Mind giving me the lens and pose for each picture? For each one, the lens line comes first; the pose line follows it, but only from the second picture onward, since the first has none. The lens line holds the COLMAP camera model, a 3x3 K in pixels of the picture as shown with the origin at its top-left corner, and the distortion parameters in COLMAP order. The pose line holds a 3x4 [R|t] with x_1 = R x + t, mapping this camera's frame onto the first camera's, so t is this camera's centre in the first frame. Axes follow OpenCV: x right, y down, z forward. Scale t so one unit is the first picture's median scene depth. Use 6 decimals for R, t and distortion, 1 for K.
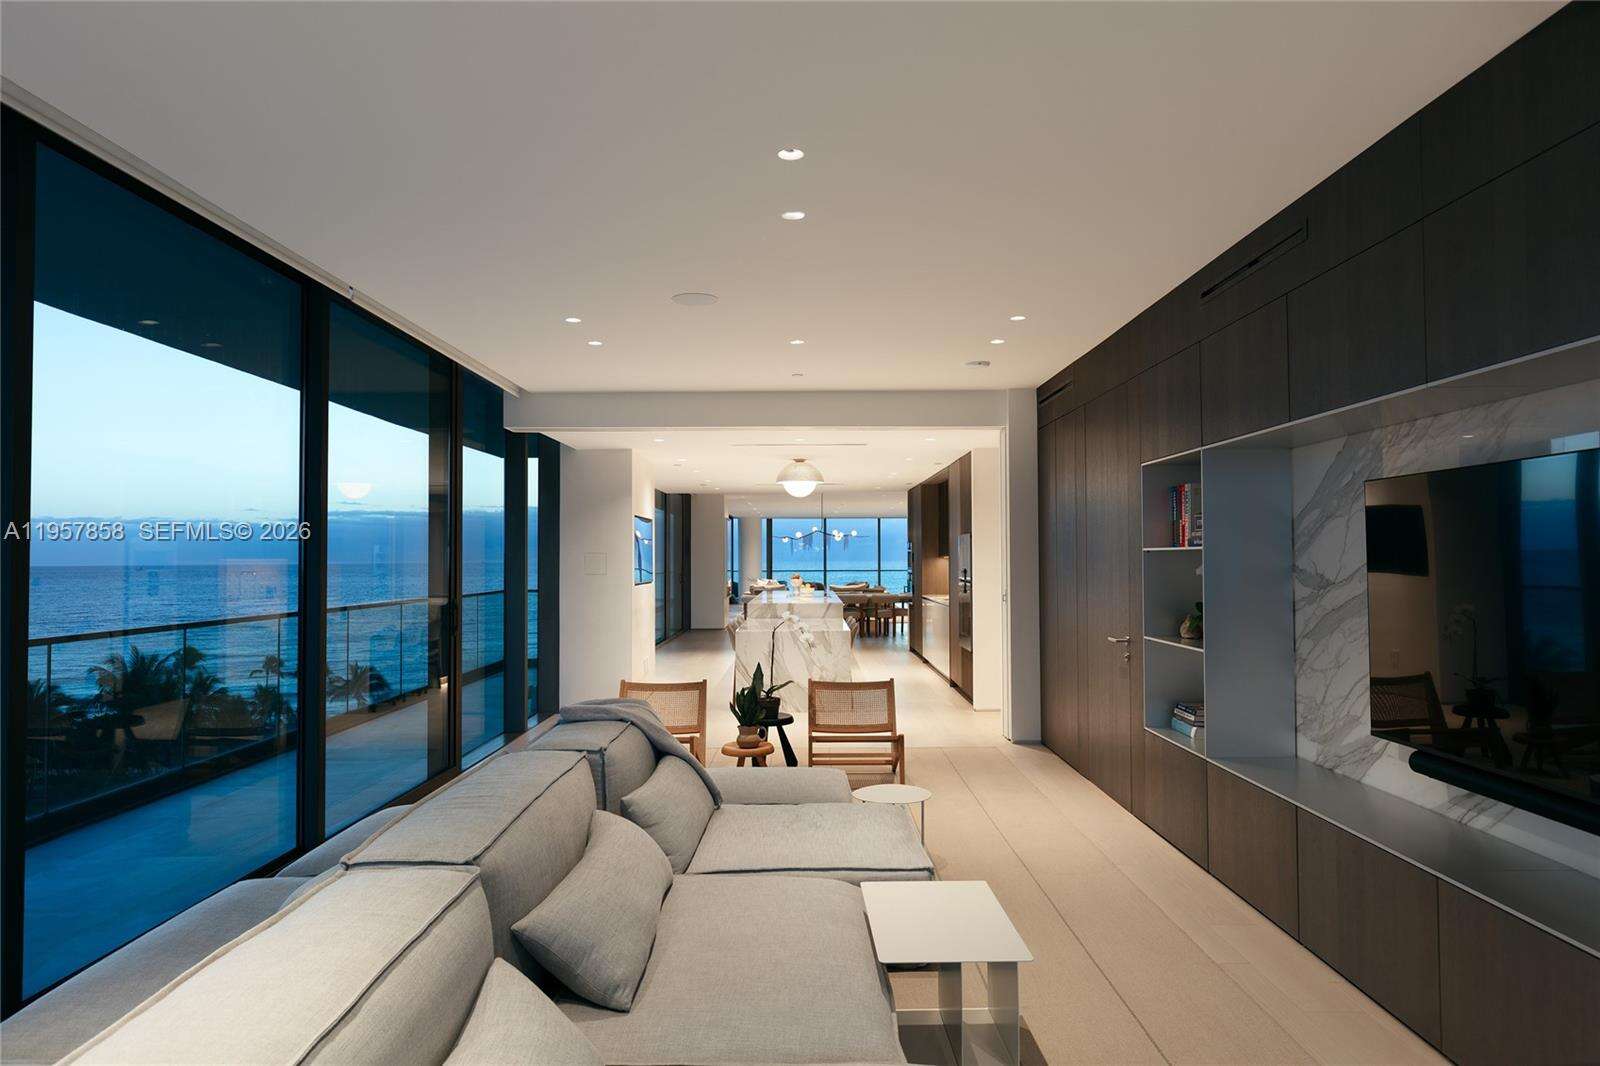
lens RADIAL K [[1011.6, 0, 800.0], [0, 1011.6, 533.0], [0, 0, 1]] dist [-0.001396, -0.000660]
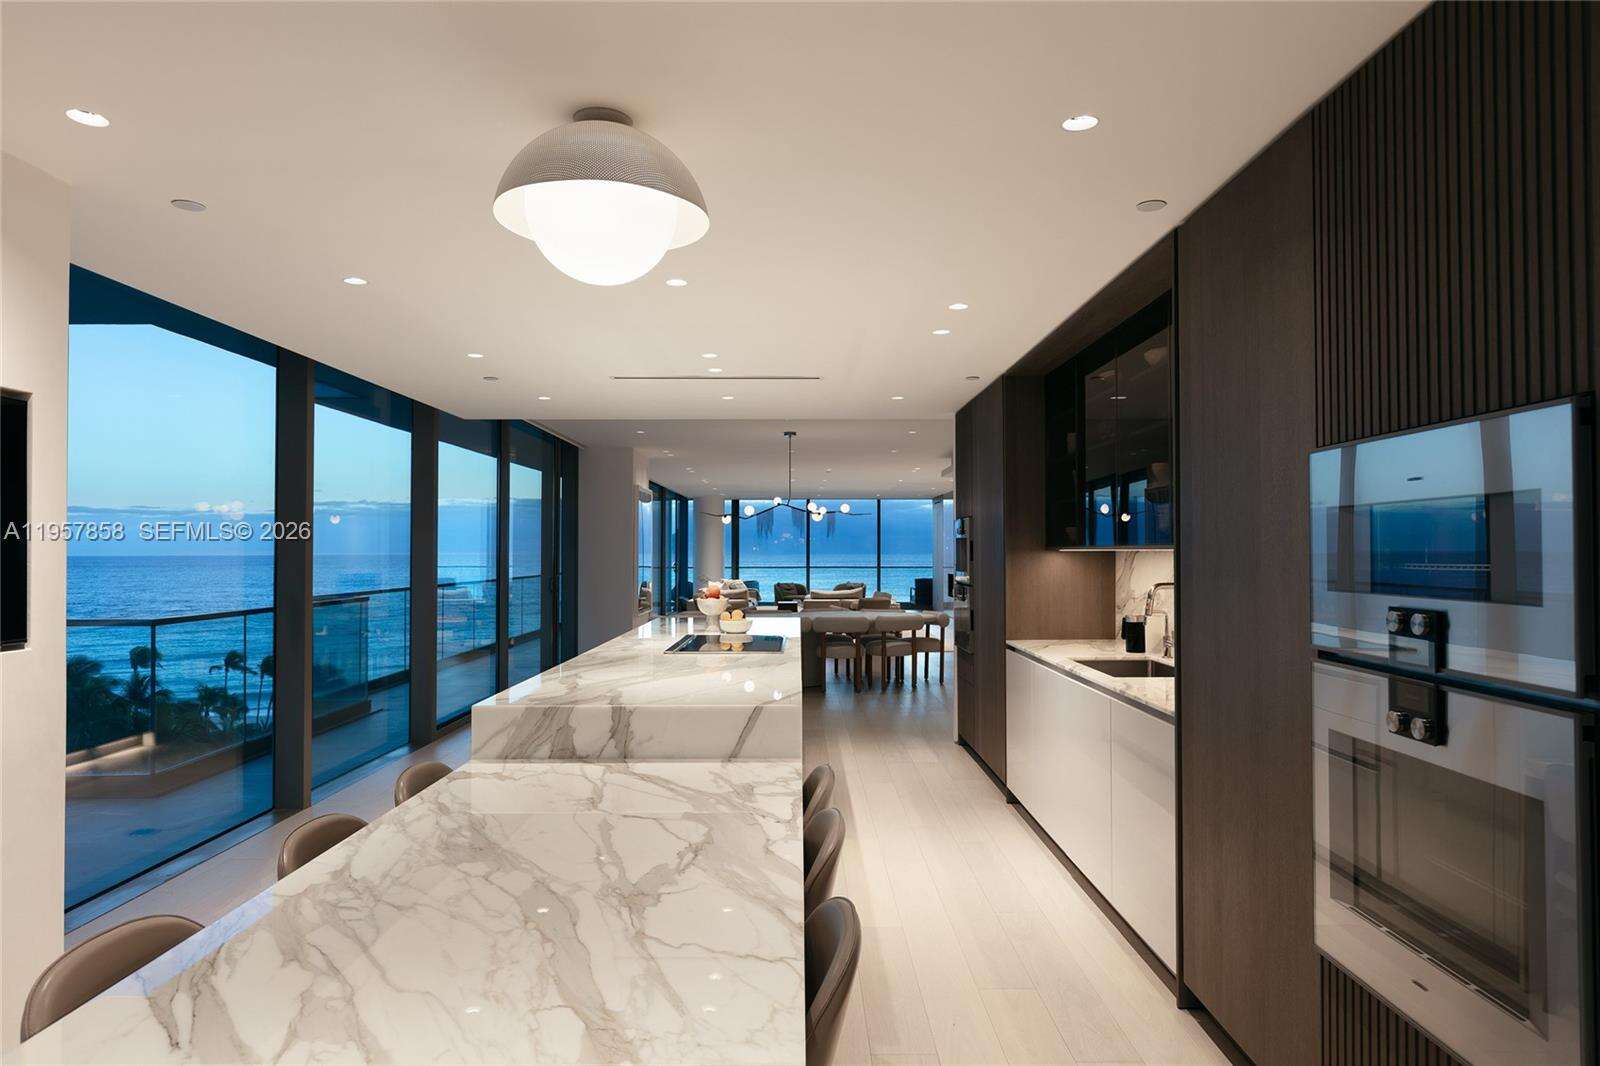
lens RADIAL K [[1011.6, 0, 800.0], [0, 1011.6, 533.0], [0, 0, 1]] dist [-0.001396, -0.000660]
pose [[0.999960, 0.004350, 0.007787, 0.022289], [-0.004405, 0.999966, 0.006998, 0.009952], [-0.007756, -0.007032, 0.999945, 0.403570]]
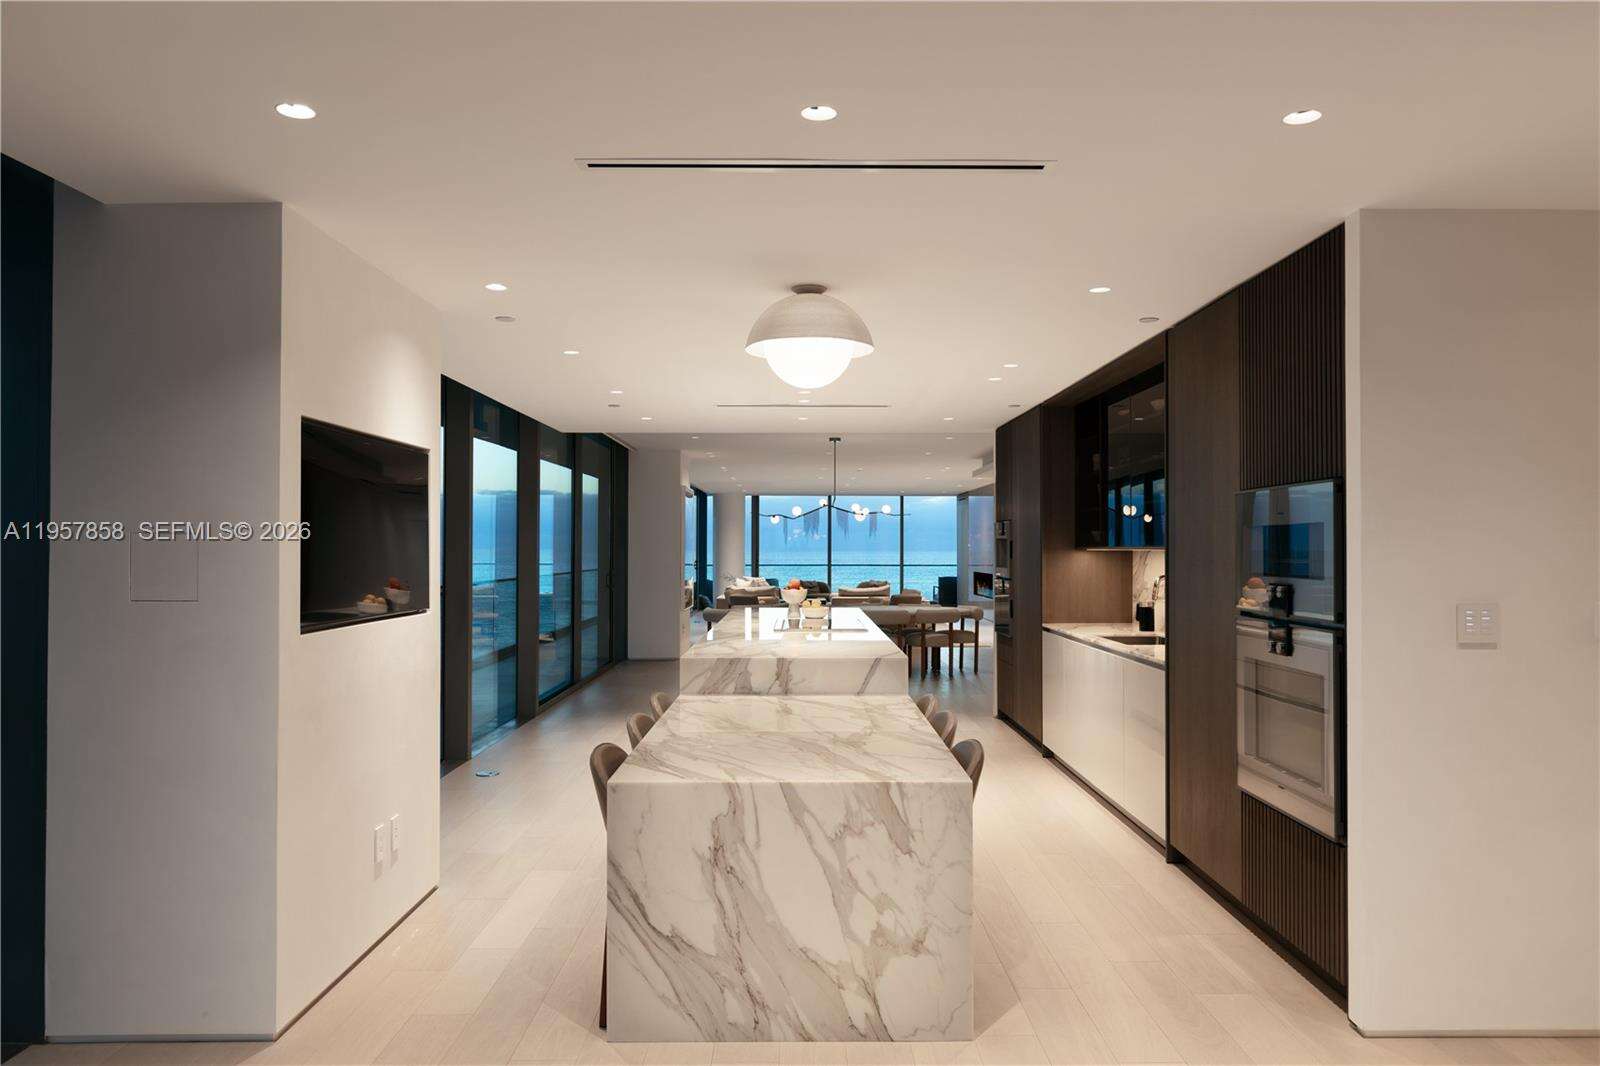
lens RADIAL K [[1108.6, 0, 800.0], [0, 1108.6, 533.0], [0, 0, 1]] dist [0.002111, 0.000640]
pose [[0.999967, 0.005818, 0.005583, -0.002890], [-0.005882, 0.999917, 0.011460, 0.007011], [-0.005516, -0.011492, 0.999919, 0.307914]]
